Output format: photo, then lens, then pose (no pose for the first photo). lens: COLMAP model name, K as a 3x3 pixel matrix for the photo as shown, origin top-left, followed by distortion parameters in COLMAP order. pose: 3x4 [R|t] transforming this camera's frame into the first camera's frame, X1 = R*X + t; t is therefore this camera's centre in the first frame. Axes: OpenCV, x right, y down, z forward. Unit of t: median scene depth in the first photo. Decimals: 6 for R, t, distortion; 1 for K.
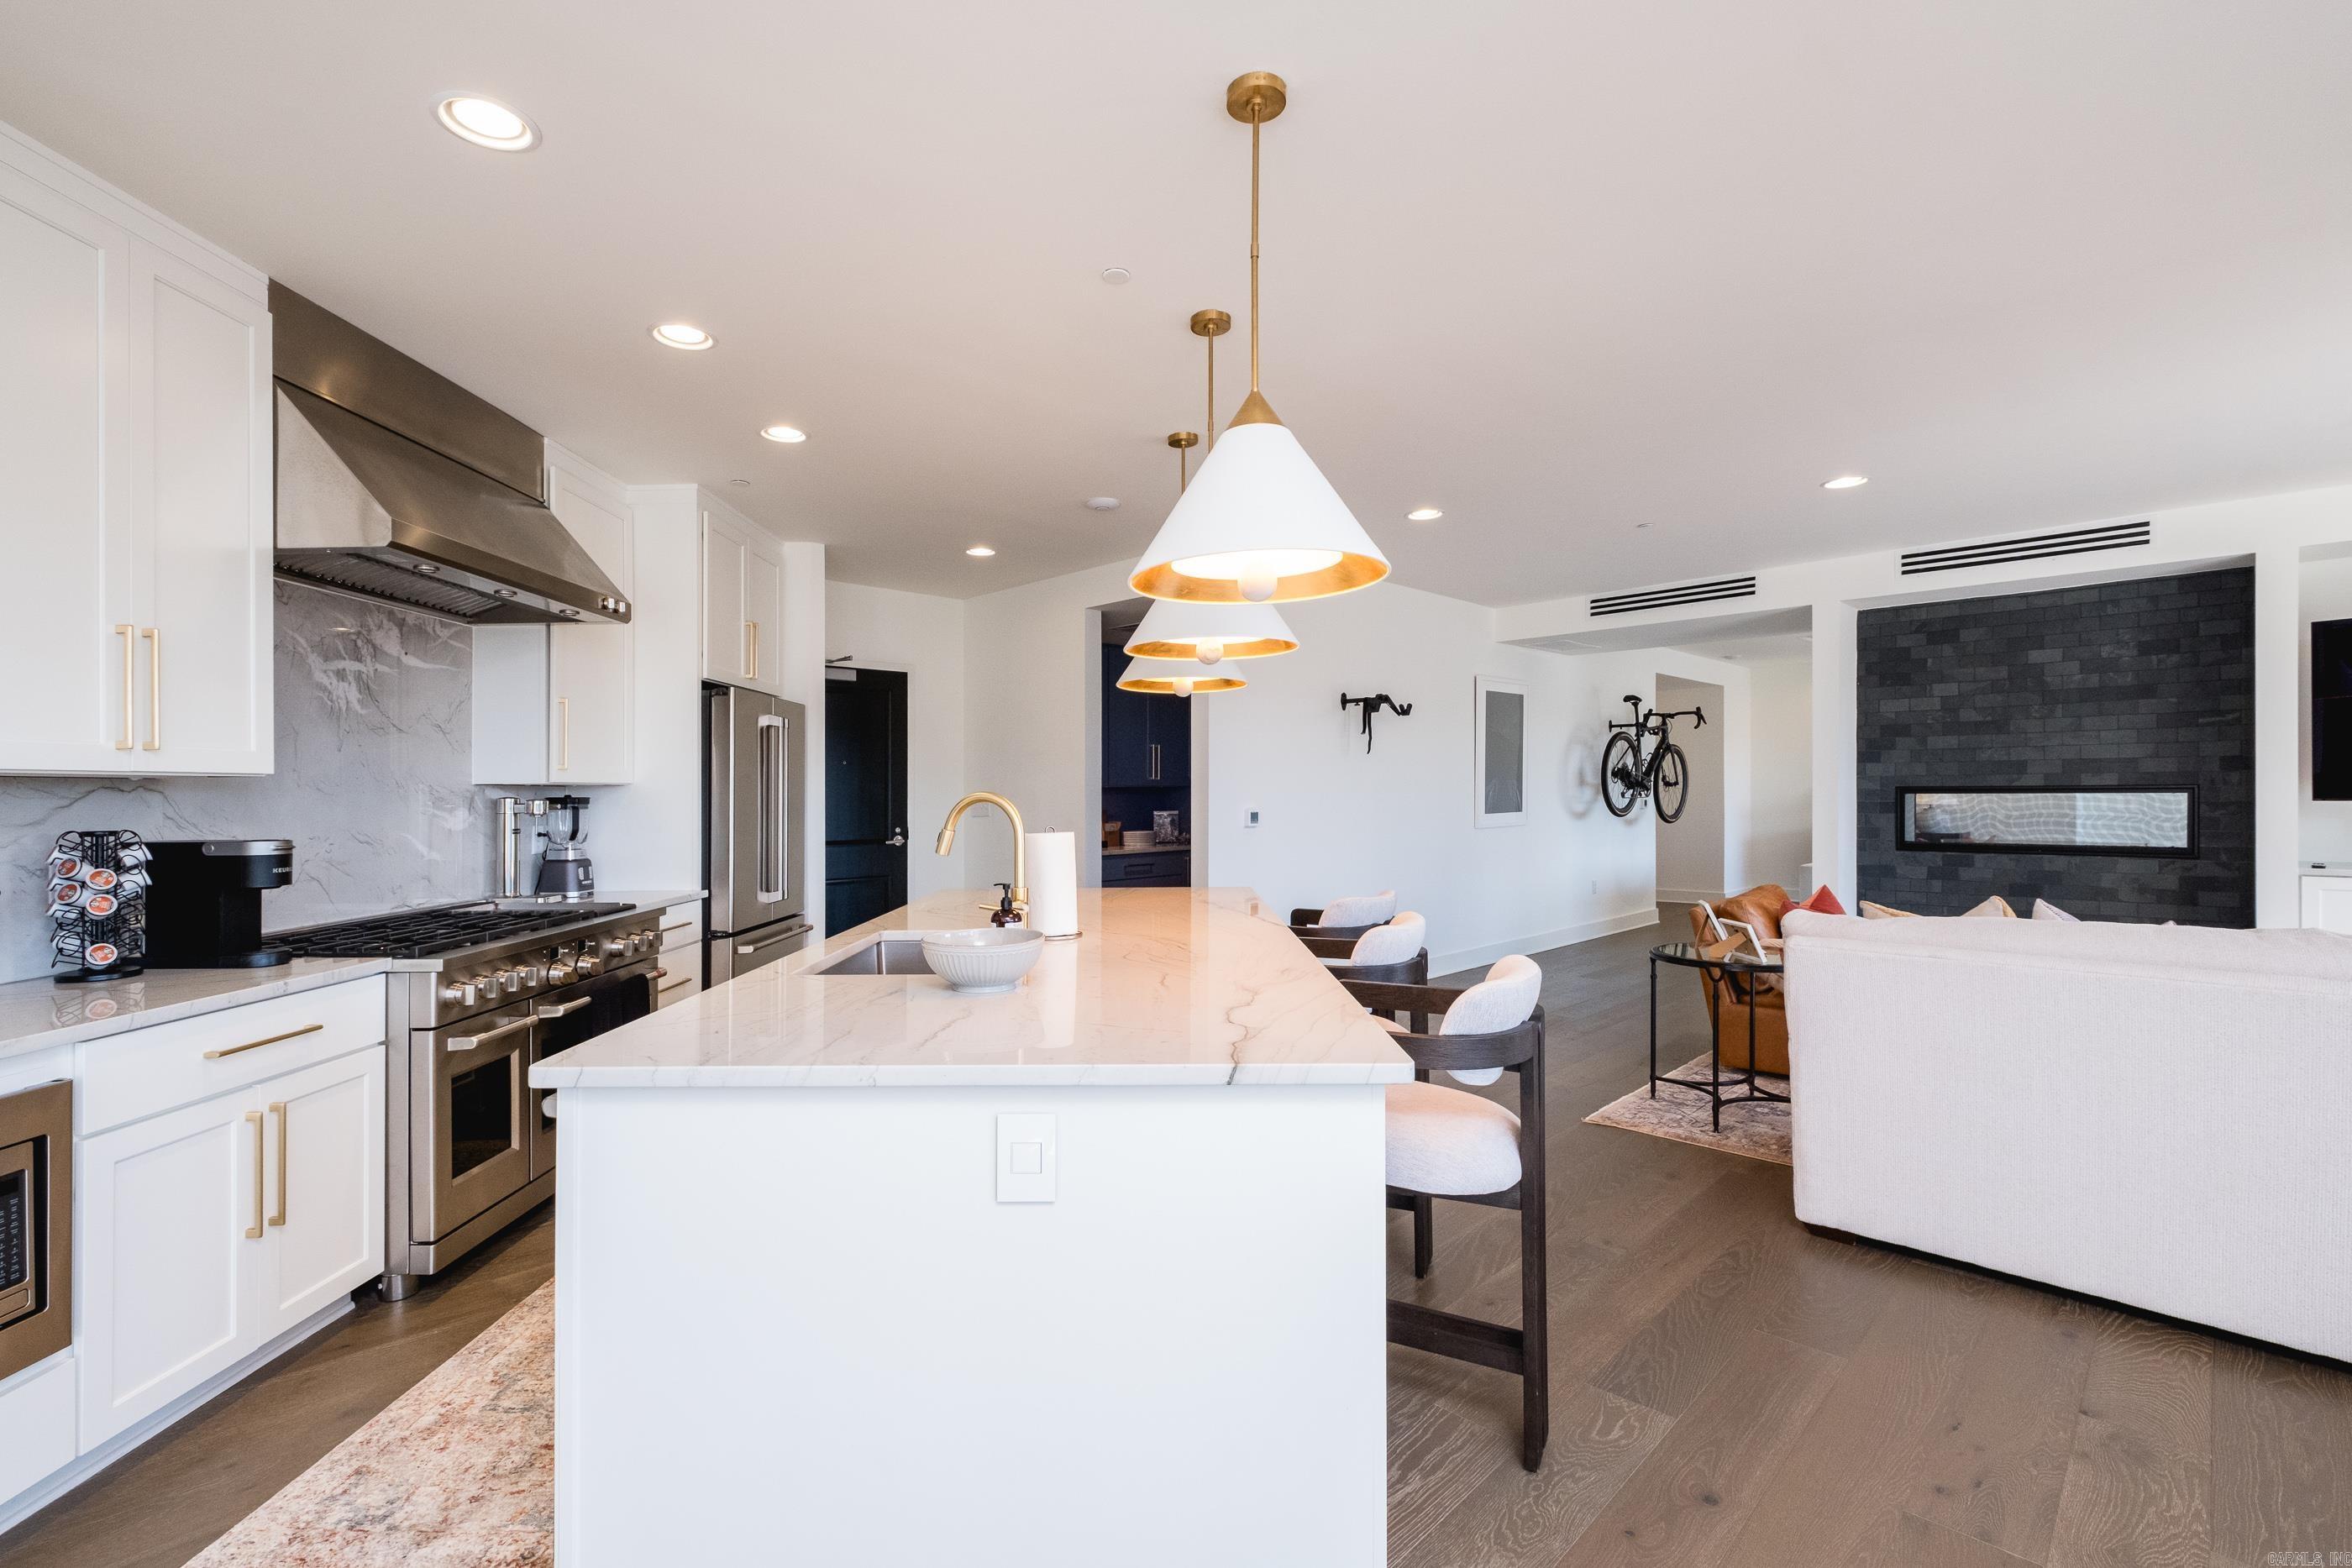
lens RADIAL K [[1039.5, 0, 1142.5], [0, 1039.5, 781.8], [0, 0, 1]] dist [0.000191, -0.000366]
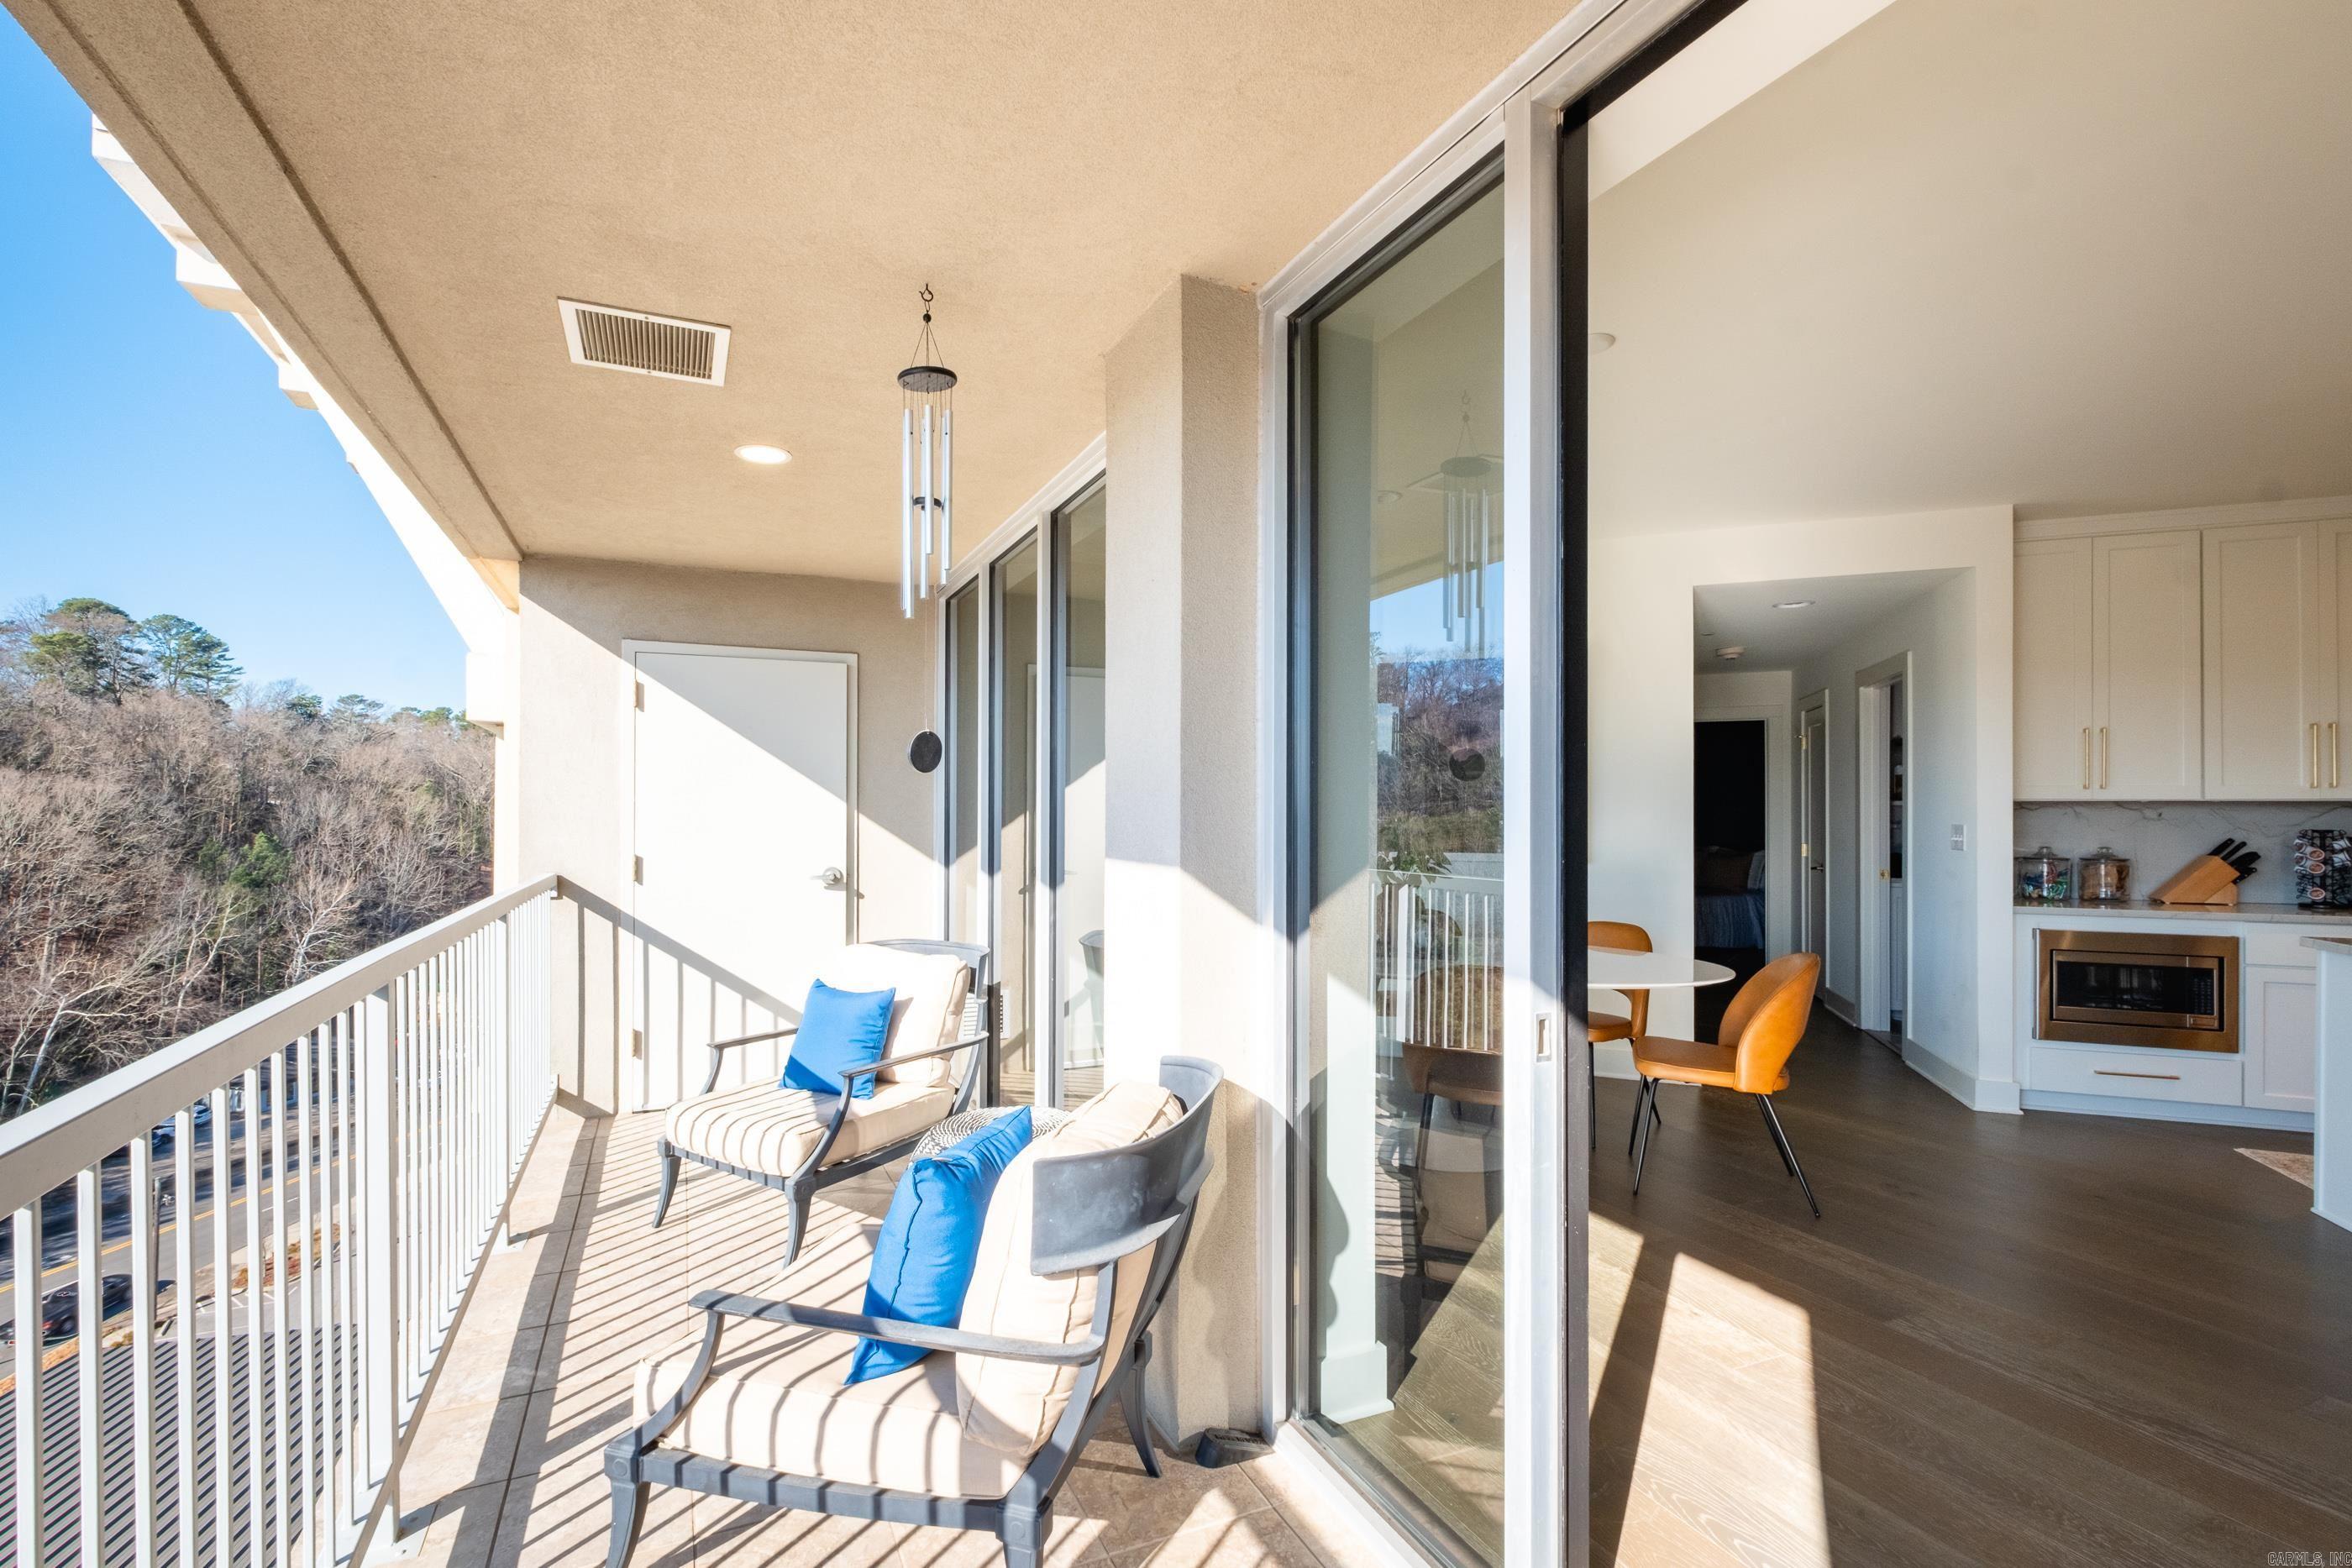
lens RADIAL K [[1061.6, 0, 1140.2], [0, 1061.6, 800.0], [0, 0, 1]] dist [0.003419, 0.000397]
pose [[-0.344206, 0.002362, -0.938891, 0.924950], [0.013205, 0.999910, -0.002326, -0.018046], [0.938801, -0.013199, -0.344206, -0.207412]]
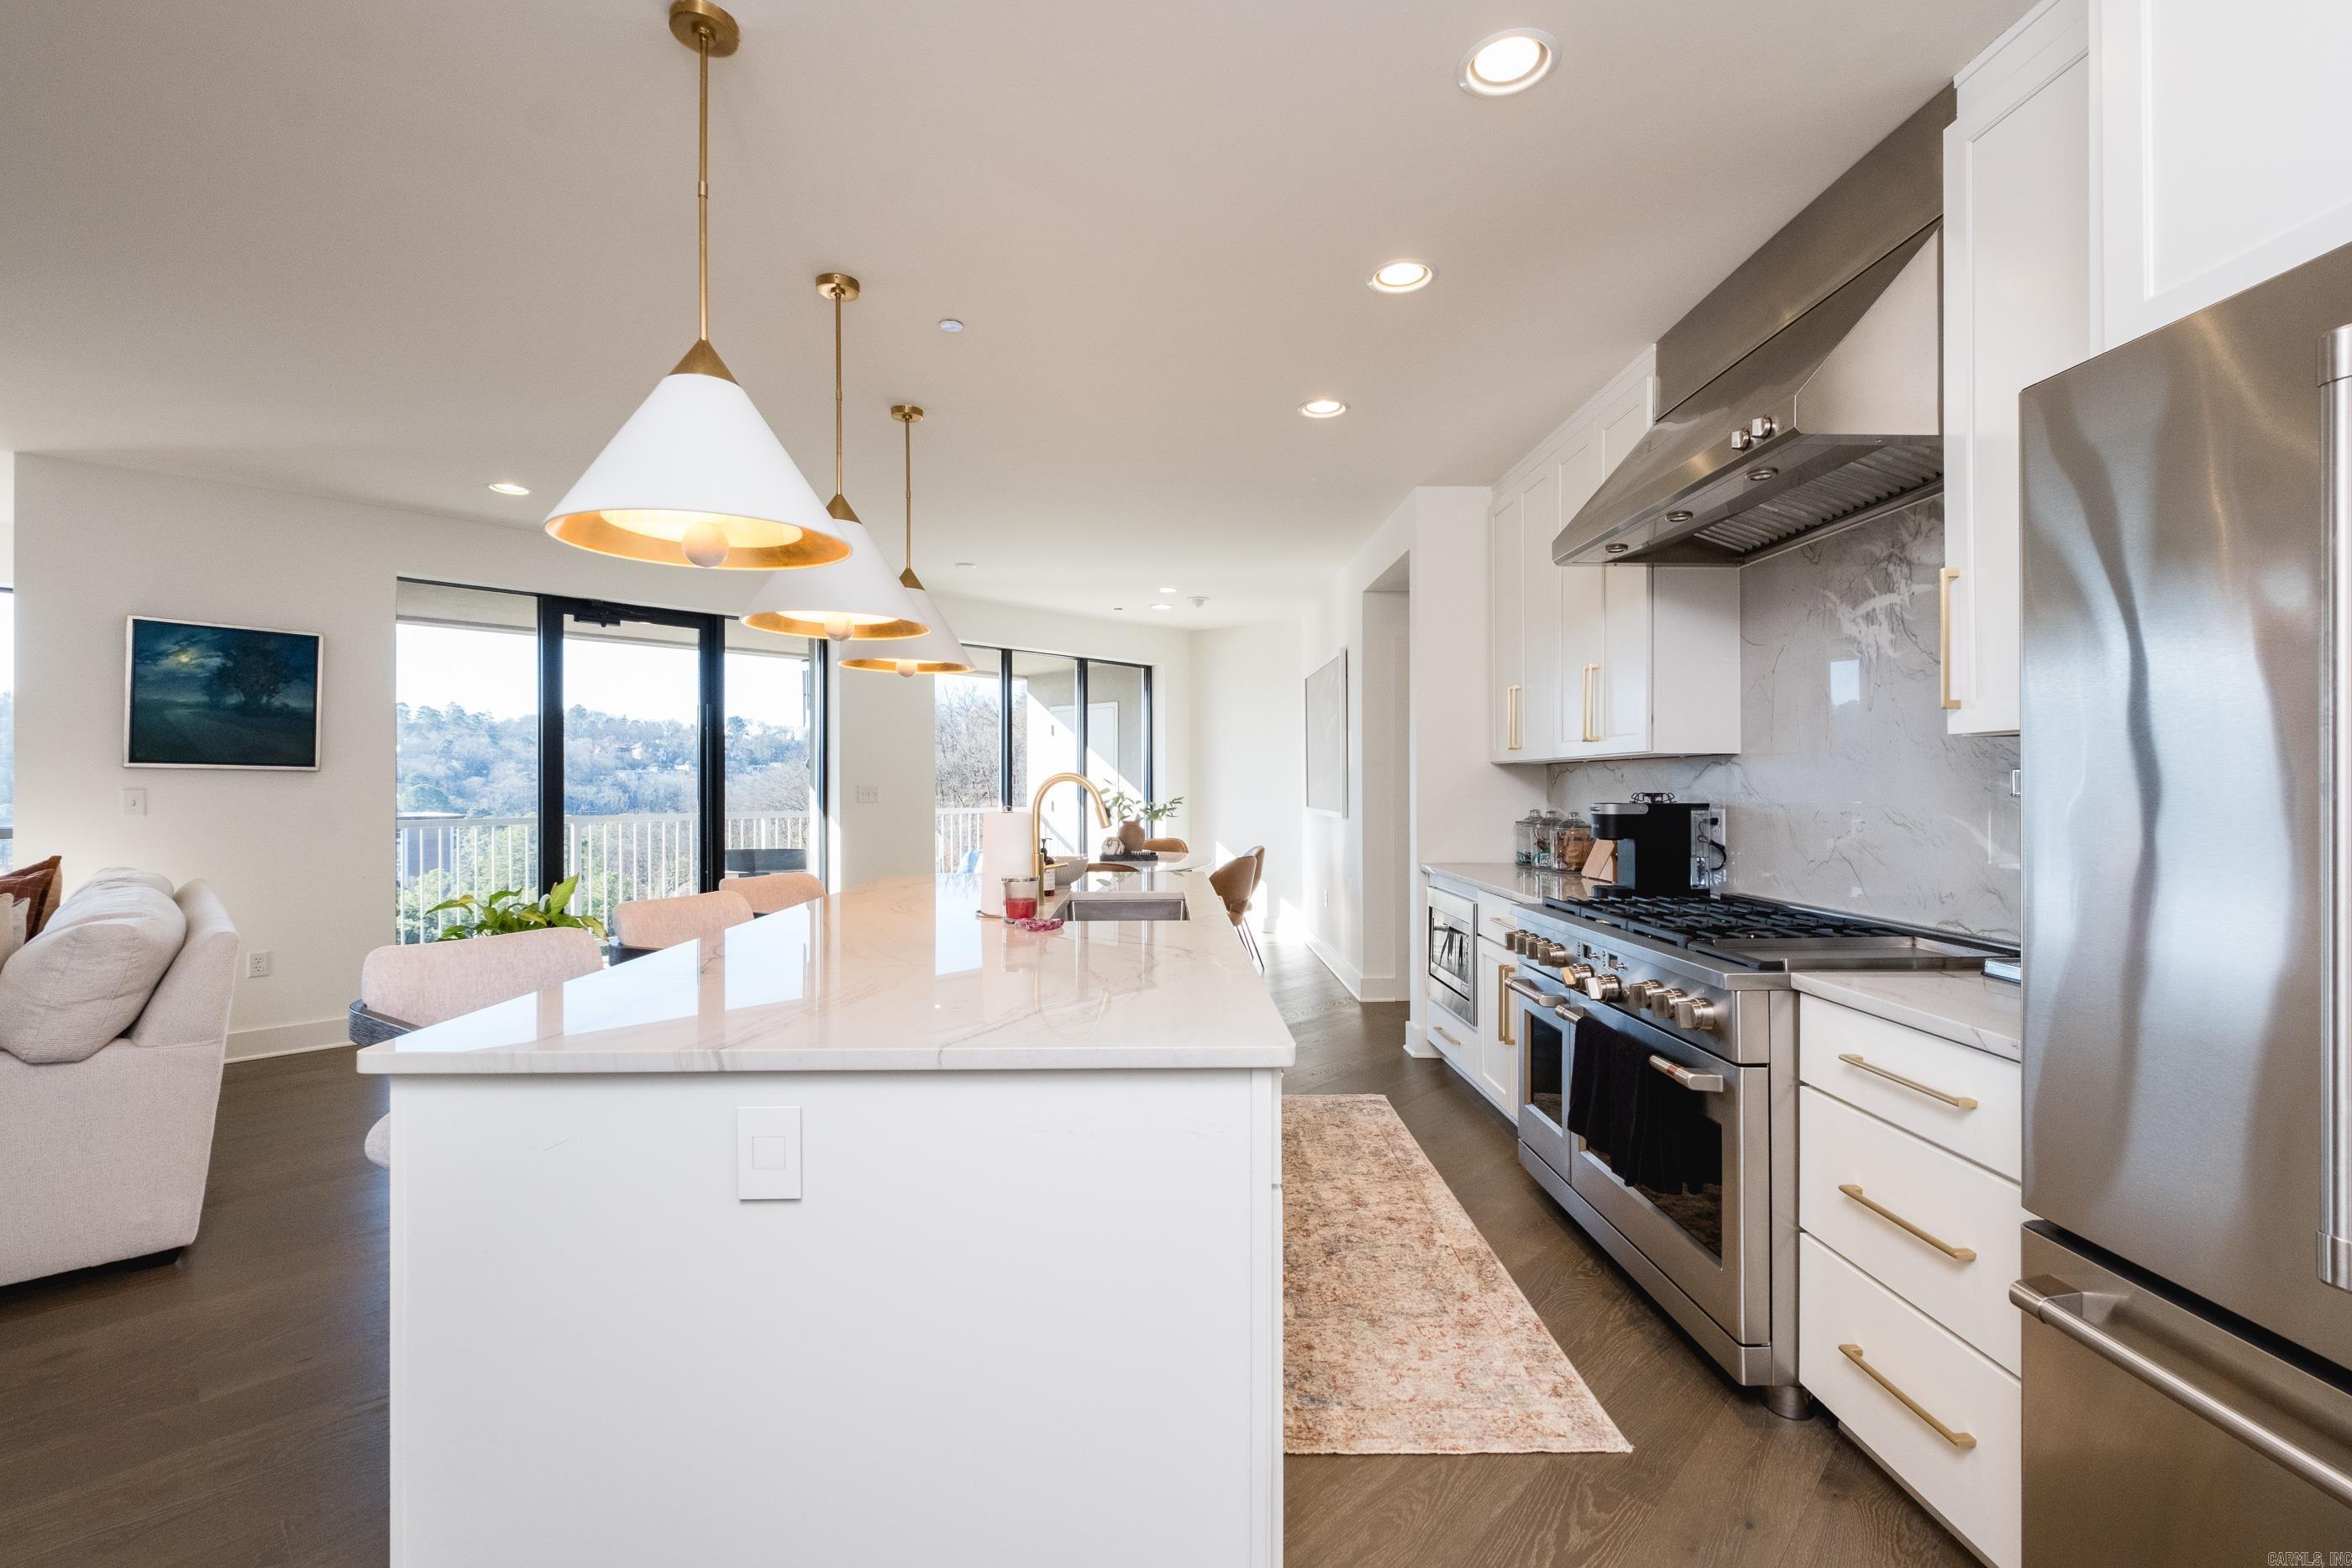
lens RADIAL K [[1022.1, 0, 1186.0], [0, 1022.1, 778.7], [0, 0, 1]] dist [-0.001725, -0.000684]
pose [[-0.998724, 0.011924, -0.049073, -0.154170], [0.012714, 0.999794, -0.015817, 0.024810], [0.048875, -0.016421, -0.998670, 1.448245]]
